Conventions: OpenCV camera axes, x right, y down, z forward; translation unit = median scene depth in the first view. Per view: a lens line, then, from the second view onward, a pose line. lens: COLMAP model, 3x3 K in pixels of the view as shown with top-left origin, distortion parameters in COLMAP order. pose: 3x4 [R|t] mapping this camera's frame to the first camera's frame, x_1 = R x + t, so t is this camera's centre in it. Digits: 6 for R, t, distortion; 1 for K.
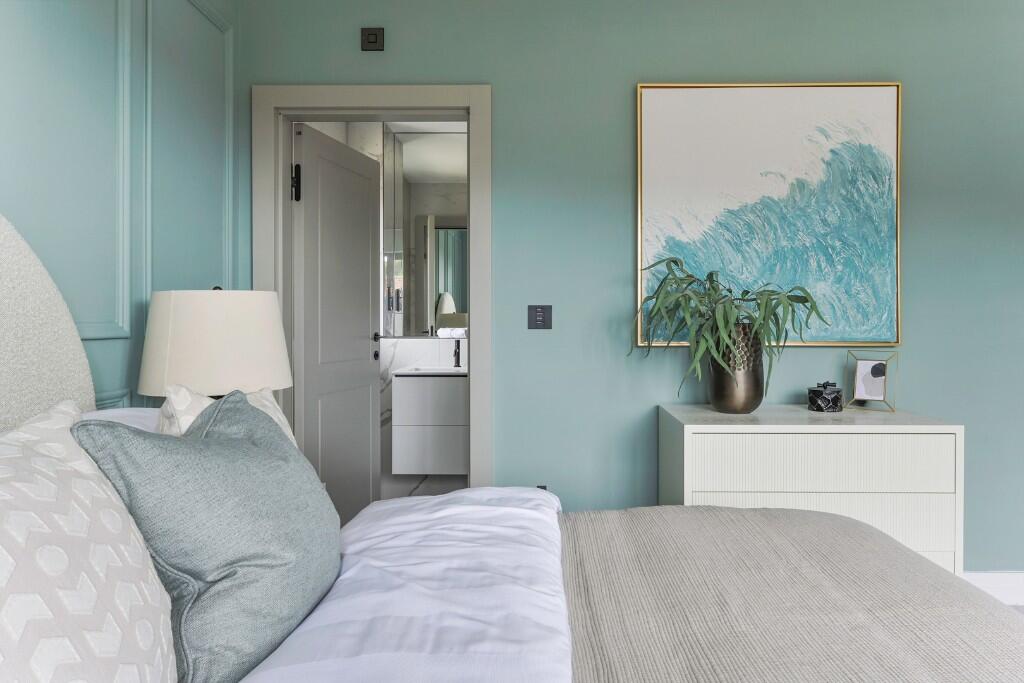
lens RADIAL K [[706.9, 0, 505.0], [0, 706.9, 321.5], [0, 0, 1]] dist [-0.007352, 0.005308]
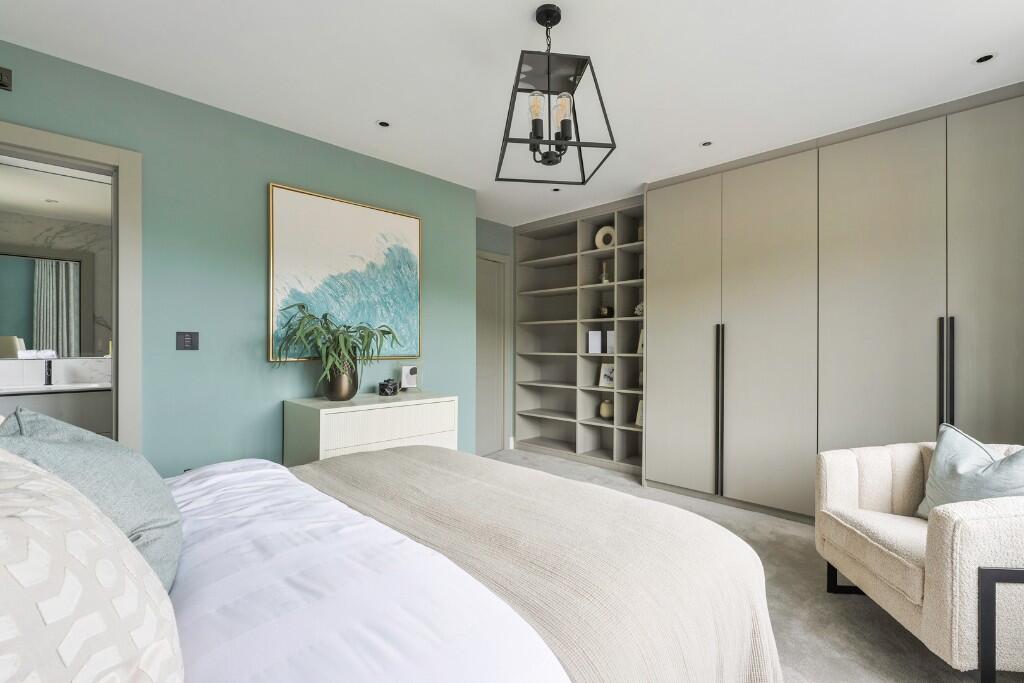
lens RADIAL K [[457.8, 0, 515.0], [0, 457.8, 343.9], [0, 0, 1]] dist [-0.015056, -0.000223]
pose [[0.691466, 0.003675, 0.722400, -0.146582], [-0.002488, 0.999993, -0.002705, -0.000025], [-0.722405, 0.000073, 0.691470, -0.023180]]
